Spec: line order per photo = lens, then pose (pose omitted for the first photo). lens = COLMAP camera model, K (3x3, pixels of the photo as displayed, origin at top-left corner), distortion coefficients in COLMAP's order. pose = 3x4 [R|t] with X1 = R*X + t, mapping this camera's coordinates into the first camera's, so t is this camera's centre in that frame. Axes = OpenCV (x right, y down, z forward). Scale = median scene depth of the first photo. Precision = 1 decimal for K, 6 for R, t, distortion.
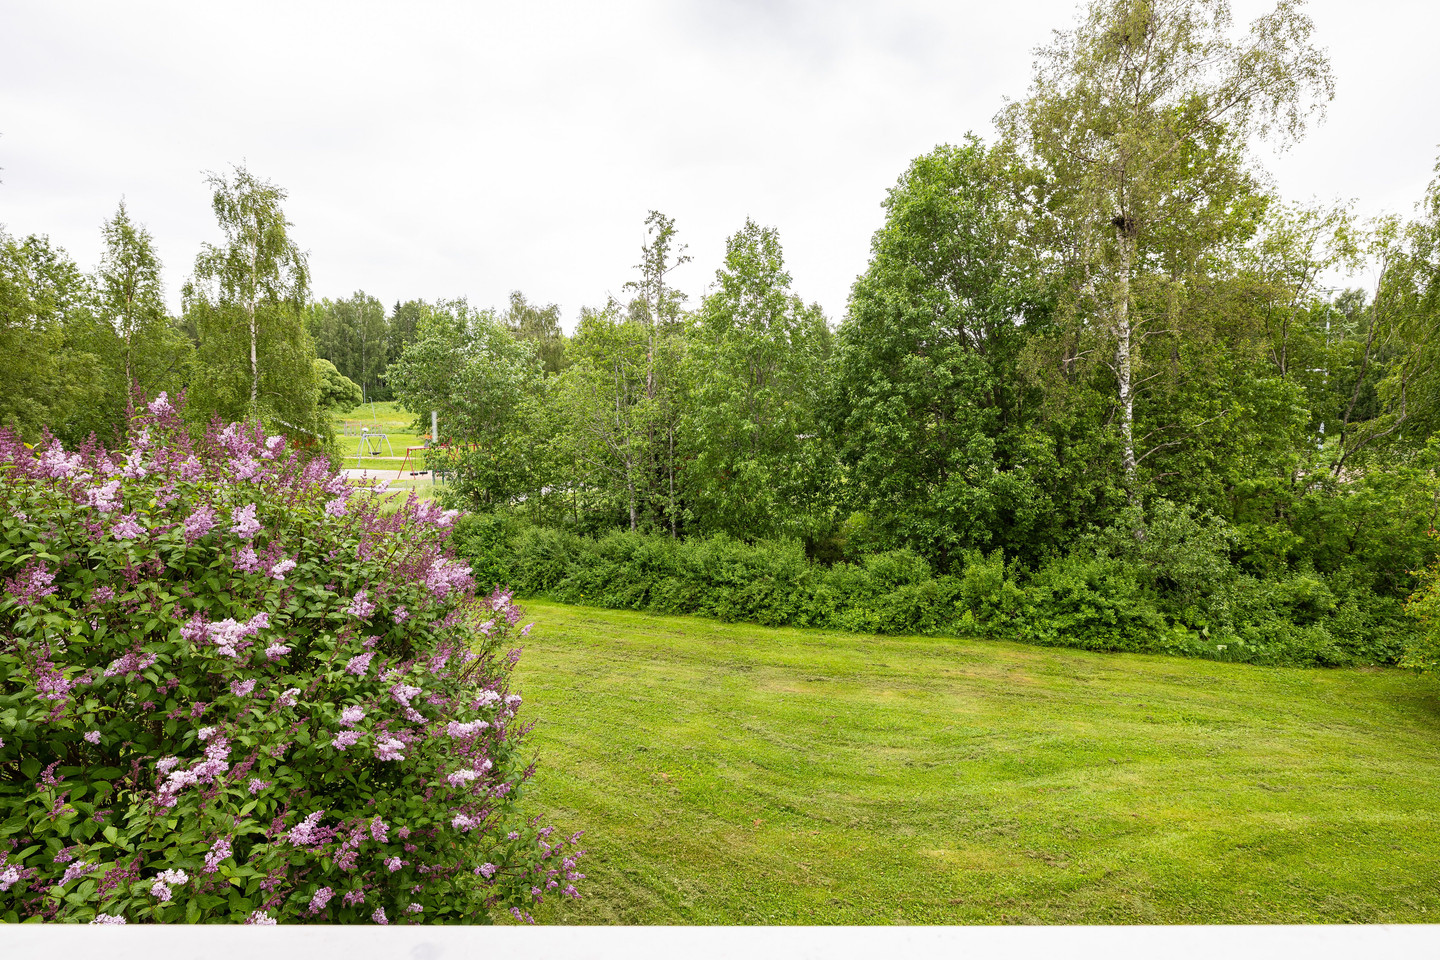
lens RADIAL K [[692.3, 0, 717.8], [0, 692.3, 479.7], [0, 0, 1]] dist [0.000833, 0.001685]
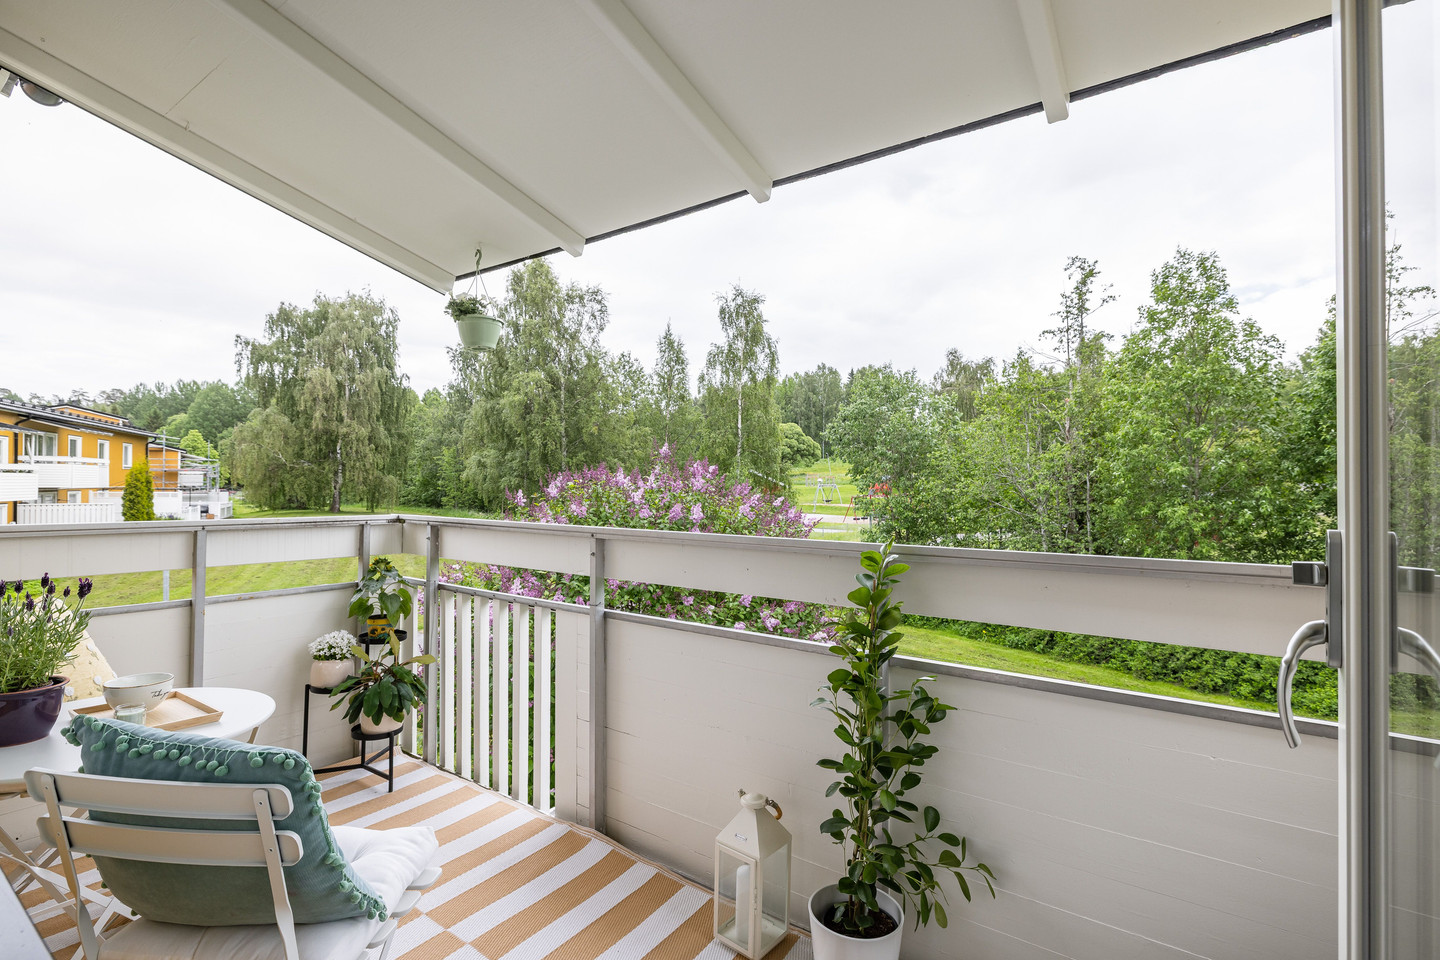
lens RADIAL K [[692.3, 0, 719.6], [0, 692.3, 481.2], [0, 0, 1]] dist [0.000833, 0.001685]
pose [[0.807134, -0.005856, -0.590339, 0.081800], [-0.039018, 0.997235, -0.063239, 0.017468], [0.589078, 0.074076, 0.804674, -0.078582]]
